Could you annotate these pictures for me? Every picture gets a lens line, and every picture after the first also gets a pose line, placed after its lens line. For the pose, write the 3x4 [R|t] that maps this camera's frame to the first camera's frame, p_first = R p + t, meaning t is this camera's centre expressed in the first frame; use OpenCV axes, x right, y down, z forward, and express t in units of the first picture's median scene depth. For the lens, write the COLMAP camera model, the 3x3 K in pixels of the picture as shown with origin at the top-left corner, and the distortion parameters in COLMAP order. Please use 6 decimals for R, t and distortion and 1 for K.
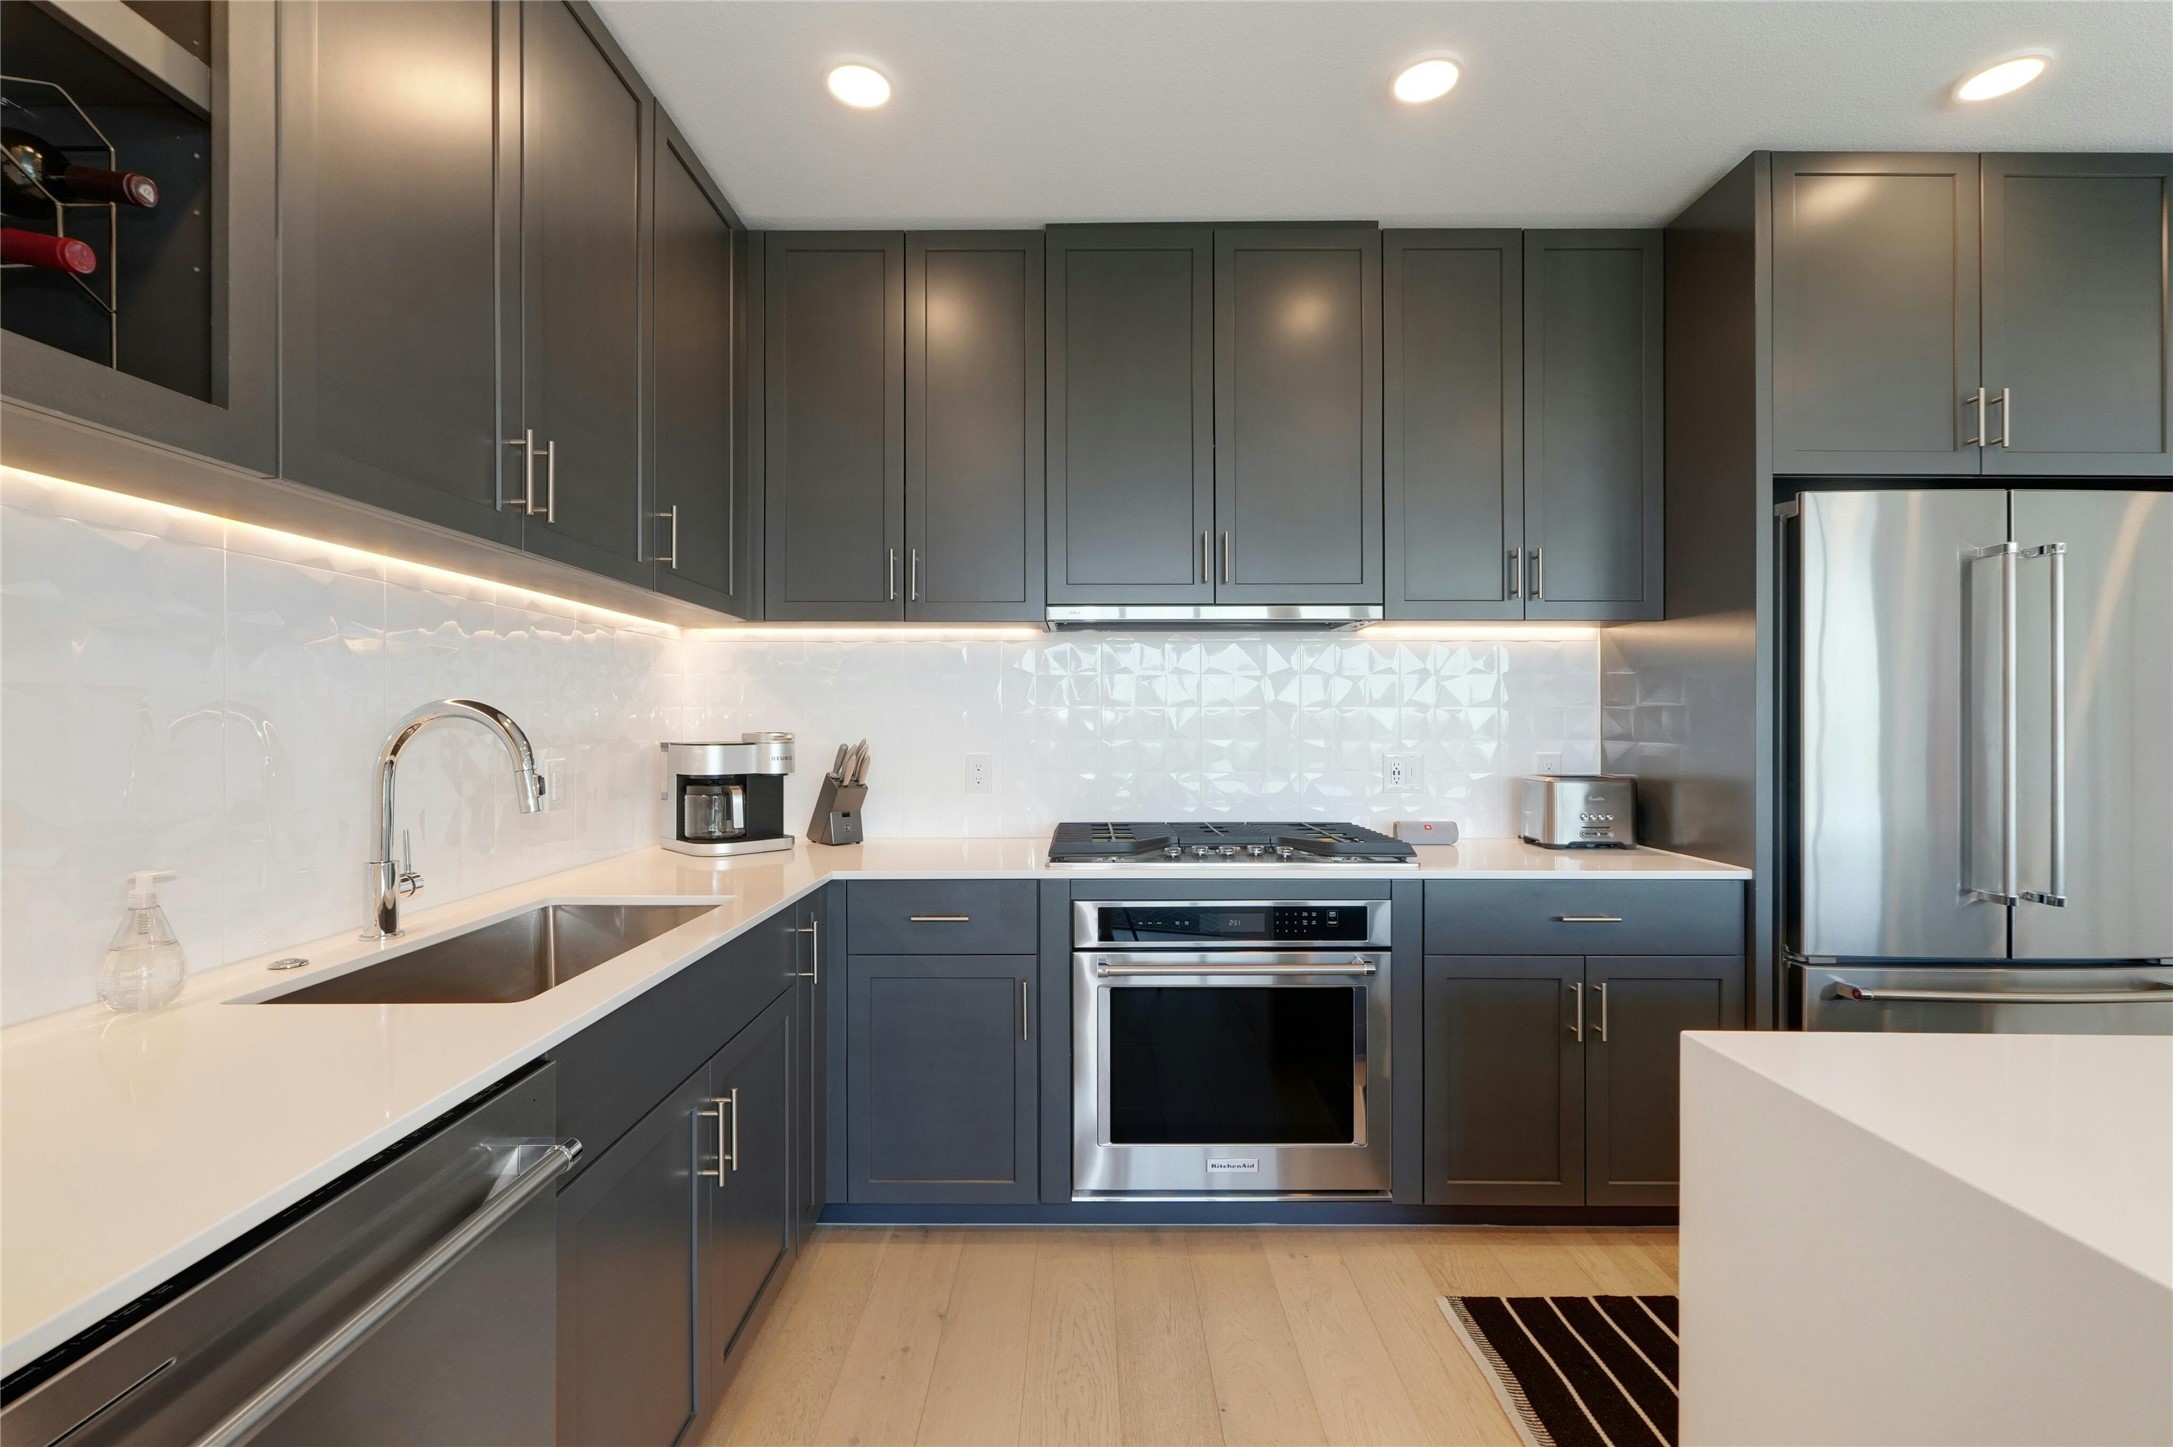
lens RADIAL K [[933.6, 0, 1065.4], [0, 933.6, 722.0], [0, 0, 1]] dist [-0.001962, -0.000336]
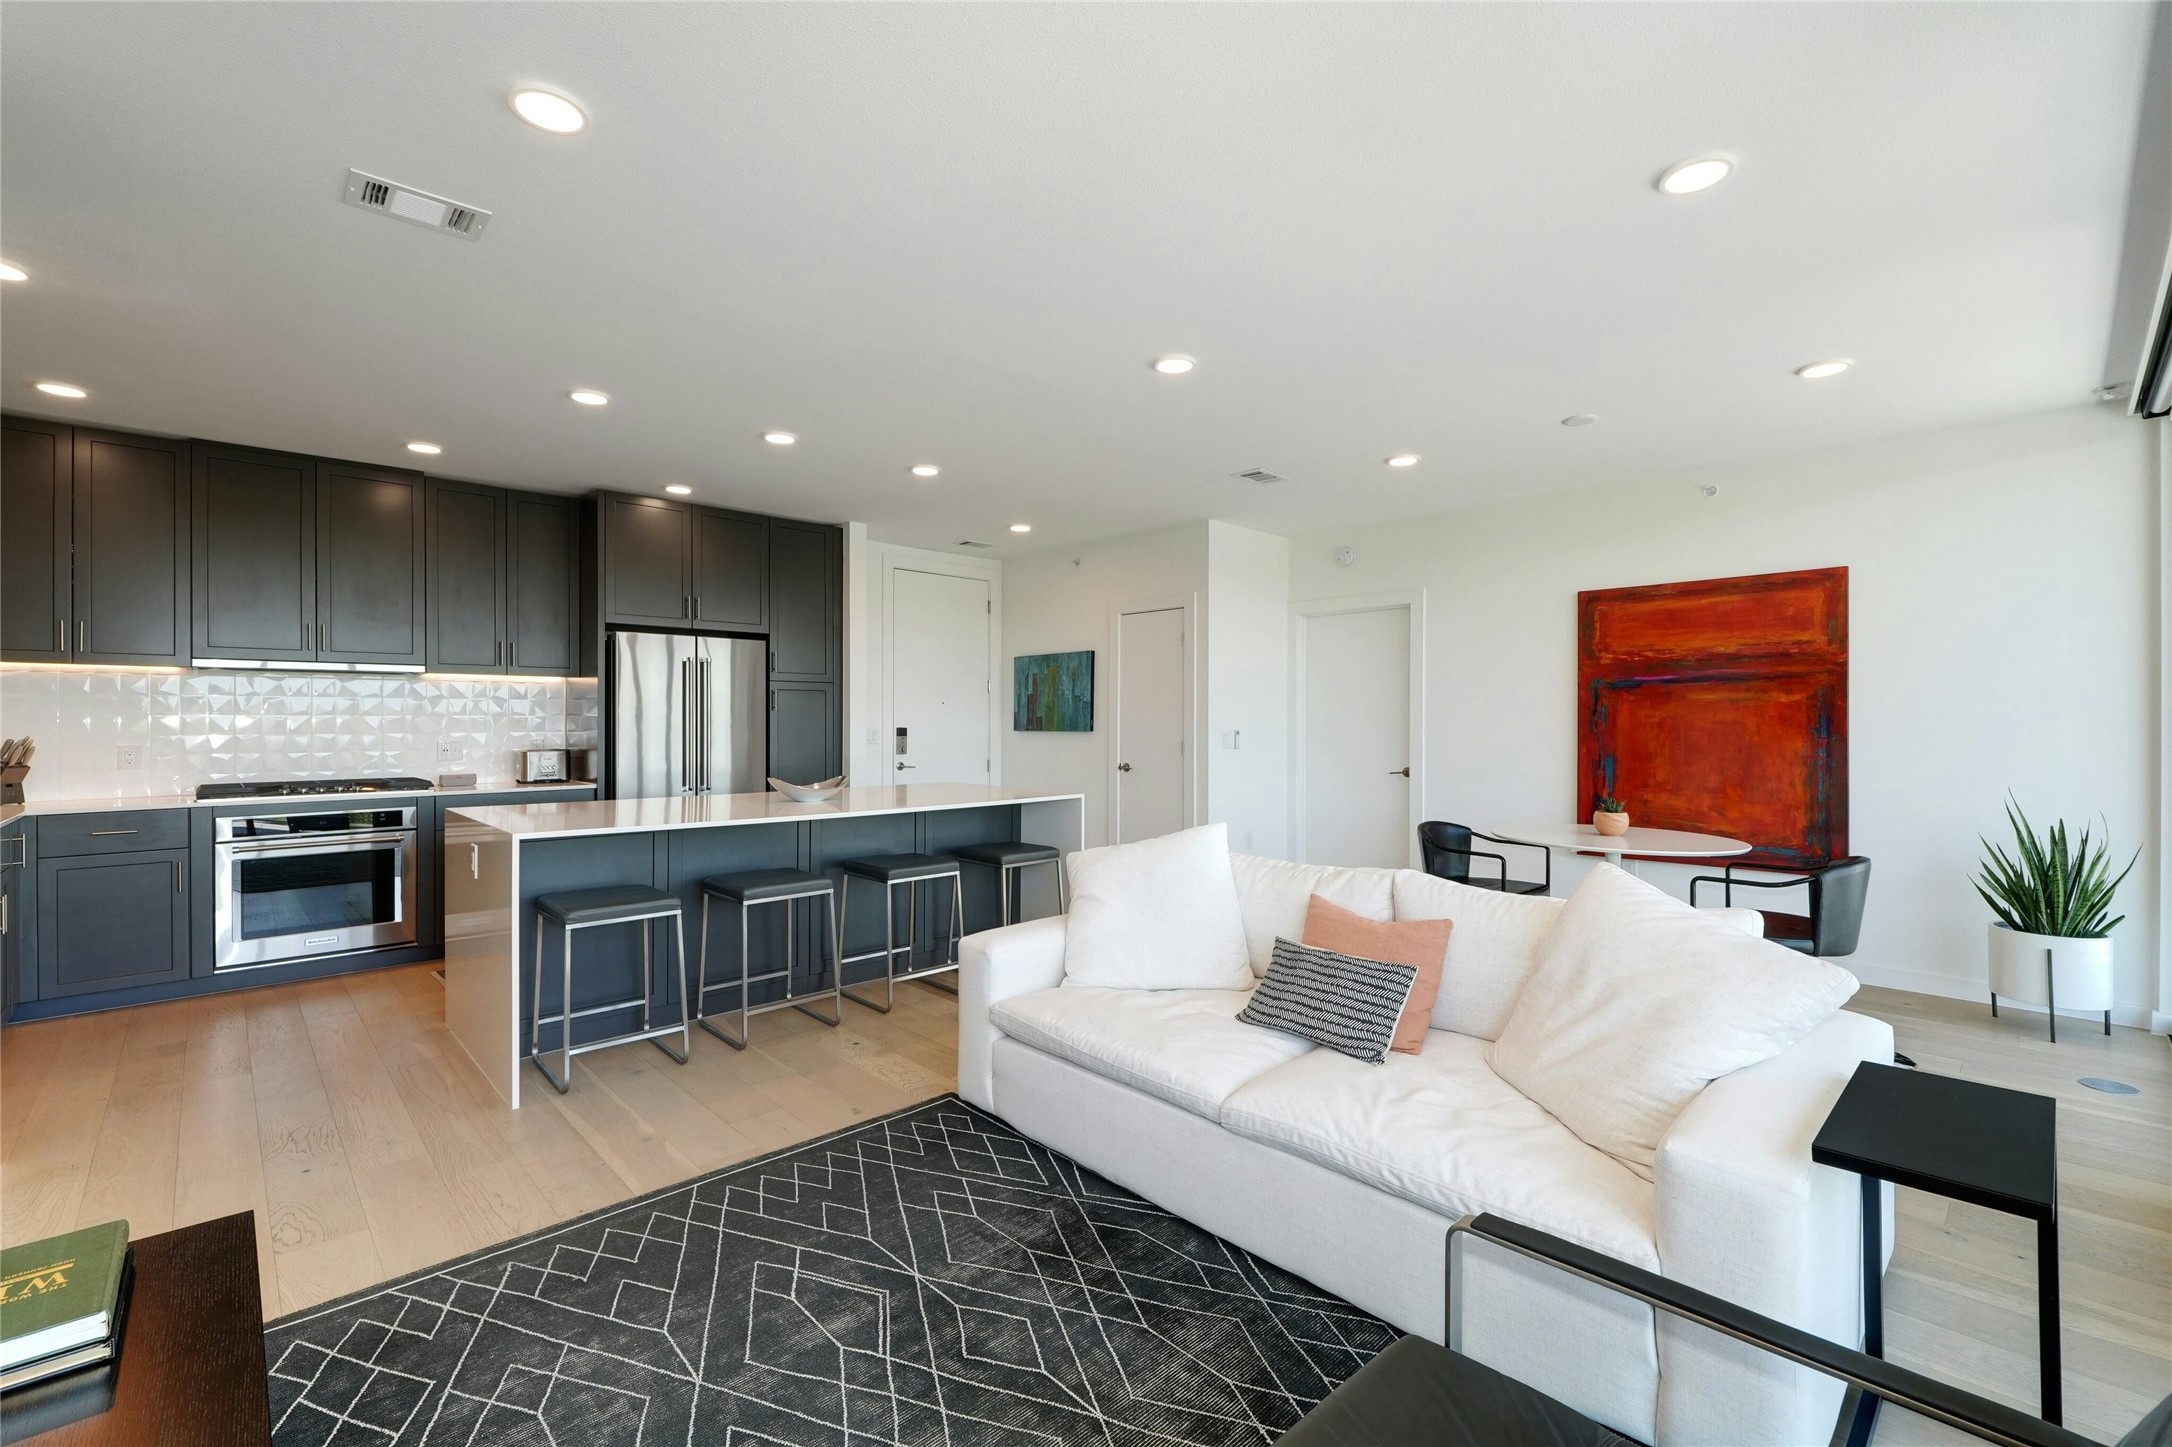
lens RADIAL K [[933.1, 0, 1077.2], [0, 933.1, 727.0], [0, 0, 1]] dist [-0.001962, -0.000336]
pose [[0.725572, -0.006433, 0.688116, -0.019223], [0.007171, 0.999973, 0.001787, 0.015426], [-0.688109, 0.003638, 0.725598, -1.517855]]
